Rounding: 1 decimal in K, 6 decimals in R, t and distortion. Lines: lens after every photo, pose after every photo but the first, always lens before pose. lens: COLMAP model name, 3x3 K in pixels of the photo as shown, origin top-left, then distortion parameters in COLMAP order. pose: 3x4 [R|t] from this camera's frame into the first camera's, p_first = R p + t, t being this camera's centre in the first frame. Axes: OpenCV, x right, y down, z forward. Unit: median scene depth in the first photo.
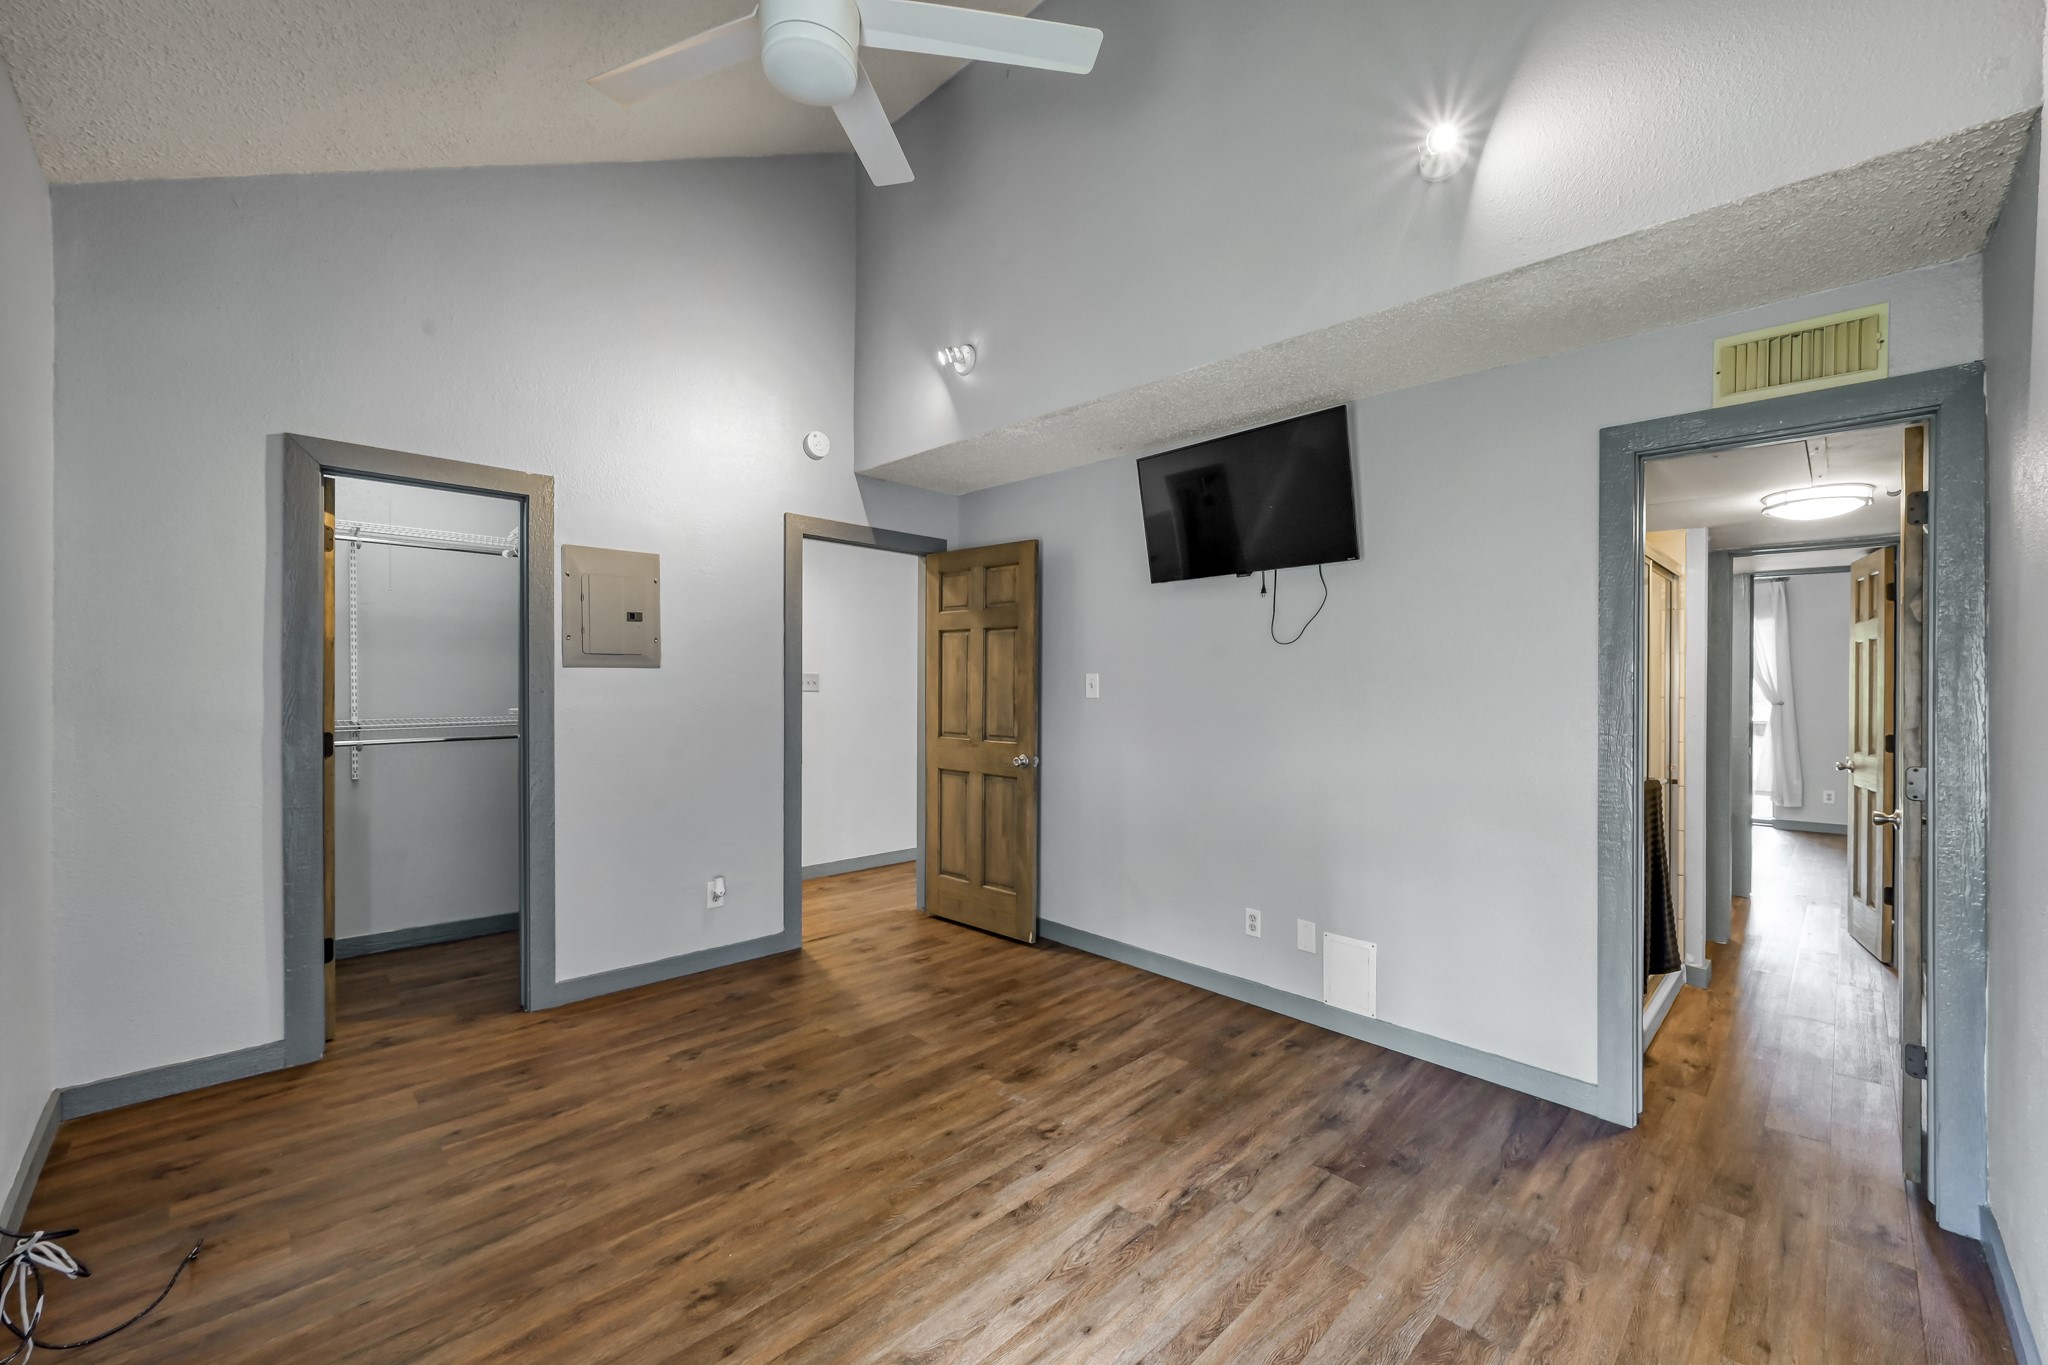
lens RADIAL K [[815.9, 0, 1024.7], [0, 815.9, 684.4], [0, 0, 1]] dist [0.002287, 0.000101]
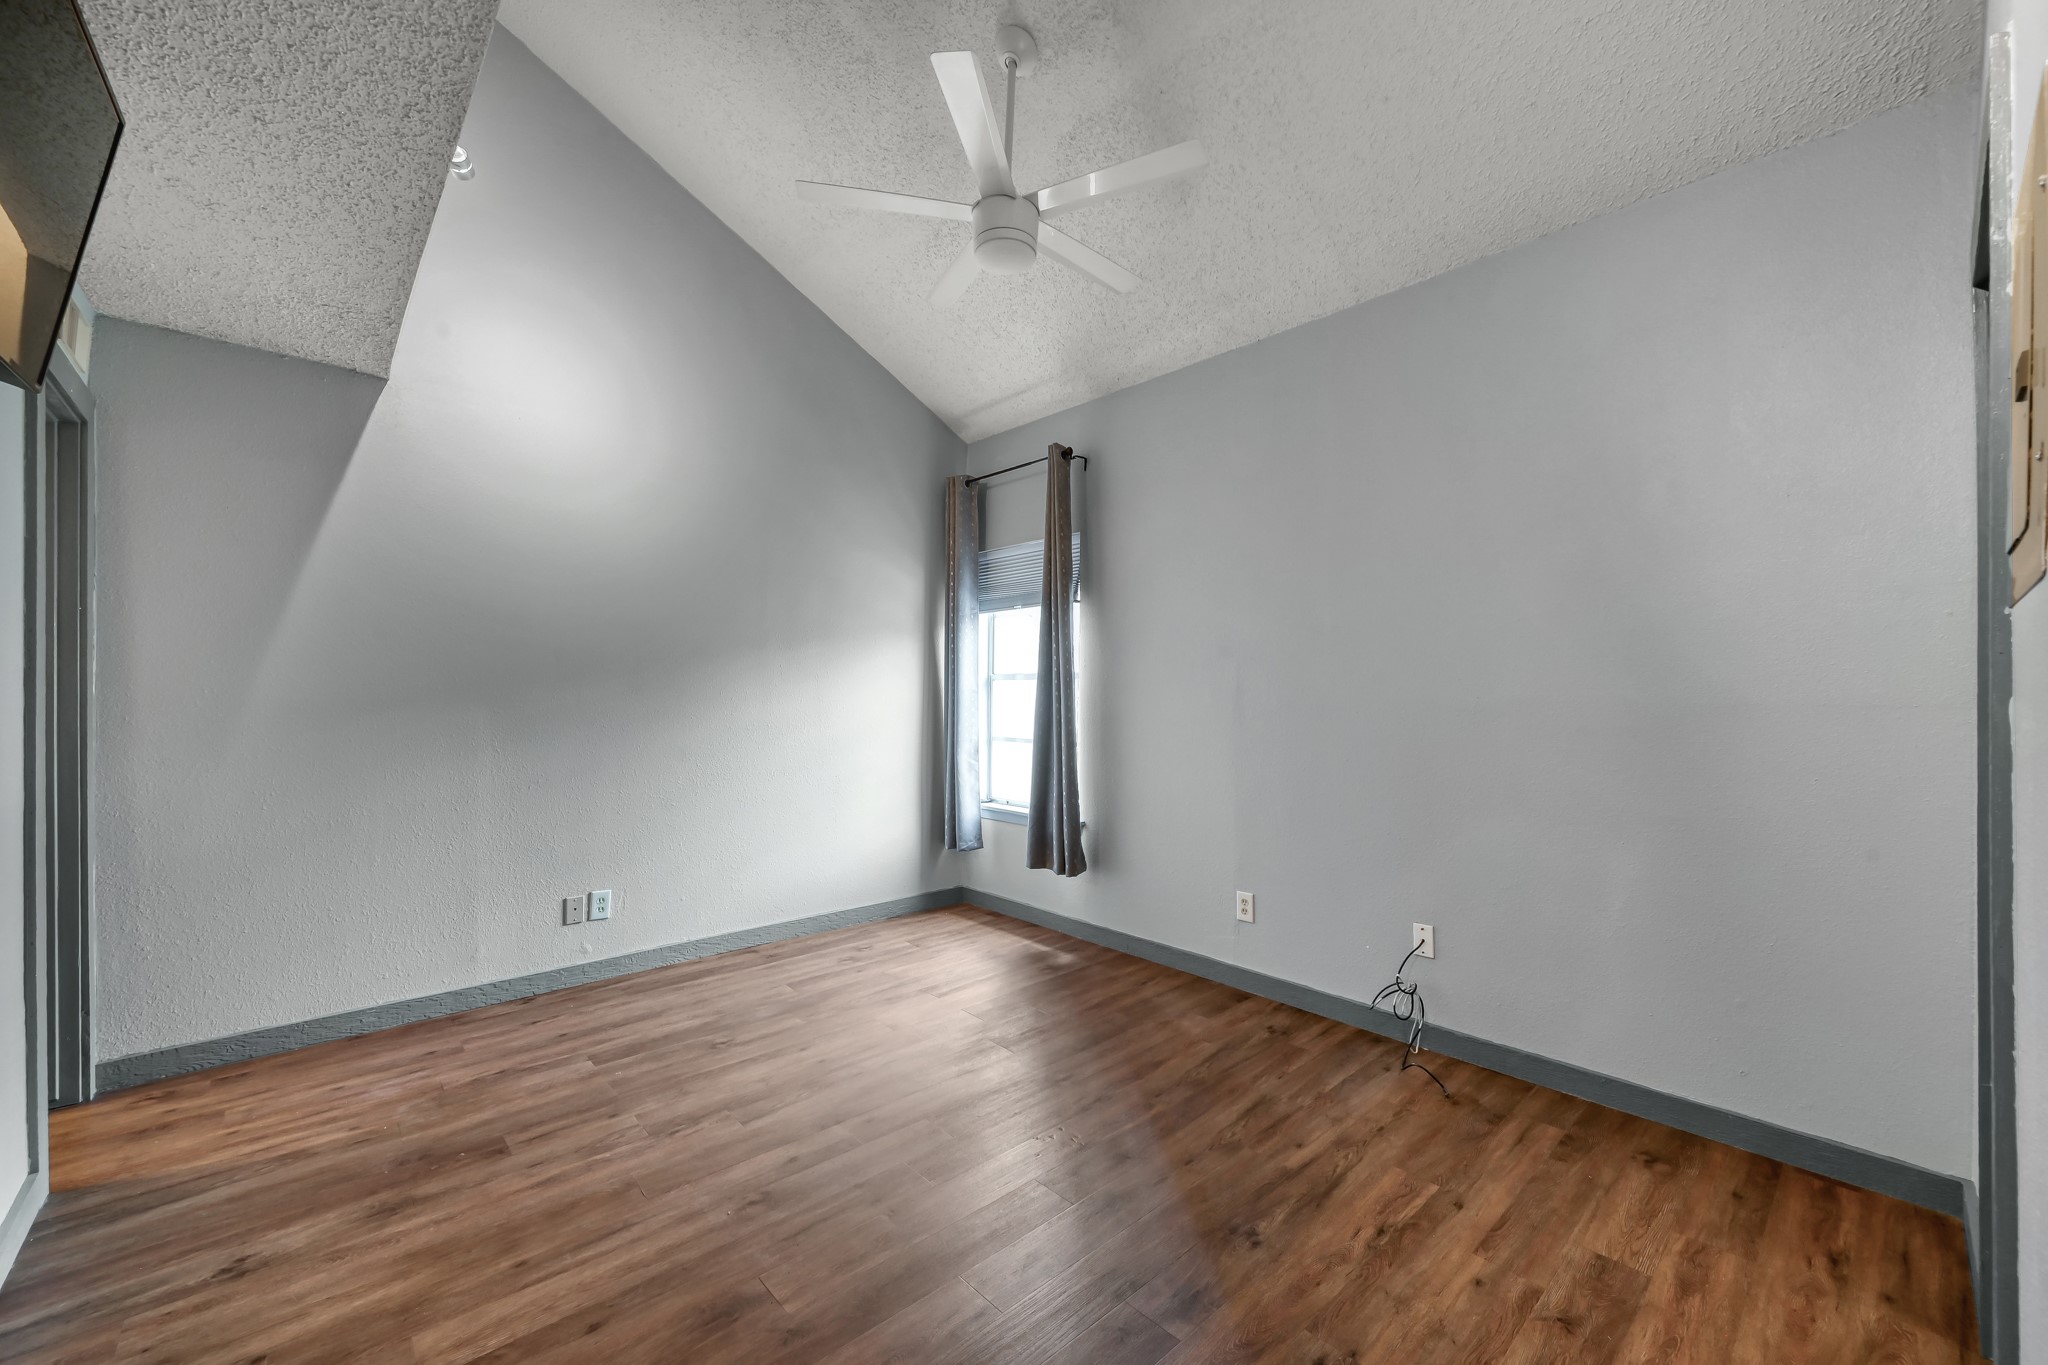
lens RADIAL K [[815.9, 0, 1022.7], [0, 815.9, 687.6], [0, 0, 1]] dist [0.002287, 0.000101]
pose [[-0.998708, -0.013174, 0.049078, -0.295800], [-0.013405, 0.999901, -0.004362, 0.027463], [-0.049016, -0.005014, -0.998785, 1.951498]]
